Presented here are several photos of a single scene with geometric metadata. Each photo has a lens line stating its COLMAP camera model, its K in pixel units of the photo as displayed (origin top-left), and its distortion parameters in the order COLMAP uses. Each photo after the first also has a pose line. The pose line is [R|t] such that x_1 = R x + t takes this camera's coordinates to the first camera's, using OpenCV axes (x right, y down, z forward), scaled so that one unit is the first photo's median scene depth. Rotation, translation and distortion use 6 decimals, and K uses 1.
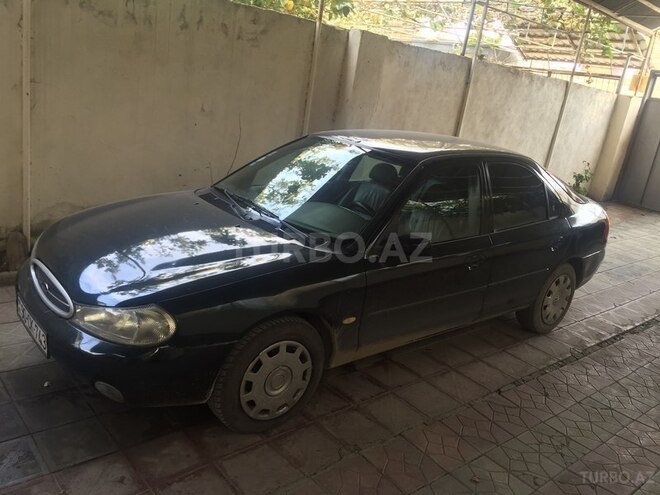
lens RADIAL K [[565.6, 0, 330.0], [0, 565.6, 247.5], [0, 0, 1]] dist [0.098643, -0.154607]
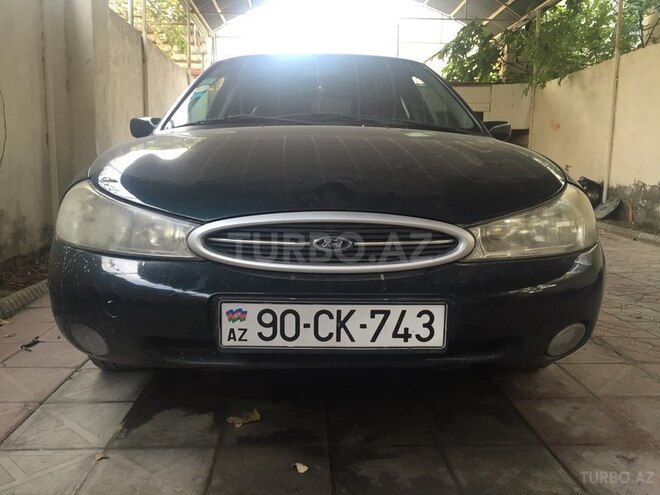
lens RADIAL K [[565.6, 0, 330.0], [0, 565.6, 247.5], [0, 0, 1]] dist [0.098643, -0.154607]
pose [[0.621623, -0.242989, 0.744675, -0.418084], [0.292220, 0.953976, 0.067351, 0.018521], [-0.726768, 0.175742, 0.664020, 0.329364]]
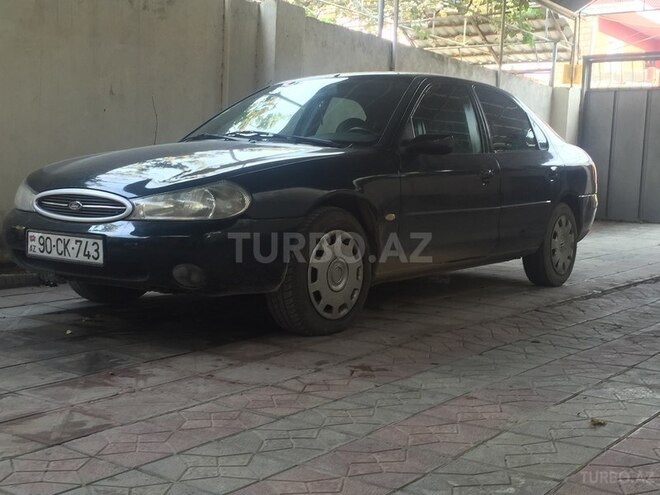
lens RADIAL K [[883.6, 0, 330.0], [0, 883.6, 247.5], [0, 0, 1]] dist [0.039842, 0.046832]
pose [[0.967900, -0.126208, 0.217348, -0.203623], [0.164300, 0.972142, -0.167167, 0.212161], [-0.190196, 0.197512, 0.961673, -0.205986]]
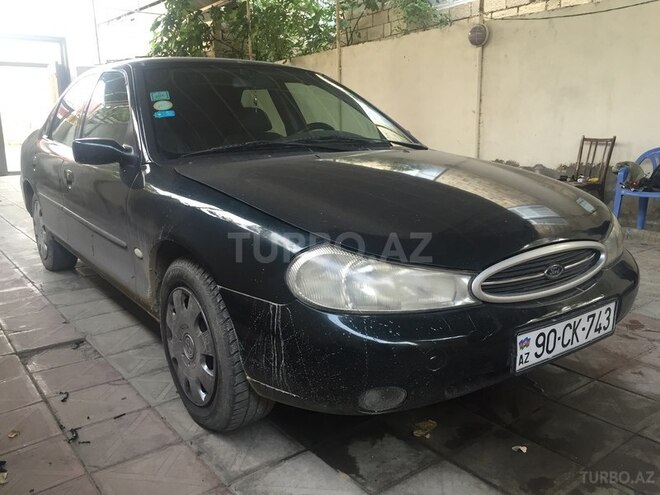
lens RADIAL K [[565.6, 0, 330.0], [0, 565.6, 247.5], [0, 0, 1]] dist [0.098643, -0.154607]
pose [[0.065133, -0.344588, 0.936492, -0.529937], [0.304696, 0.900532, 0.310165, -0.109082], [-0.950220, 0.265143, 0.163649, 0.545682]]
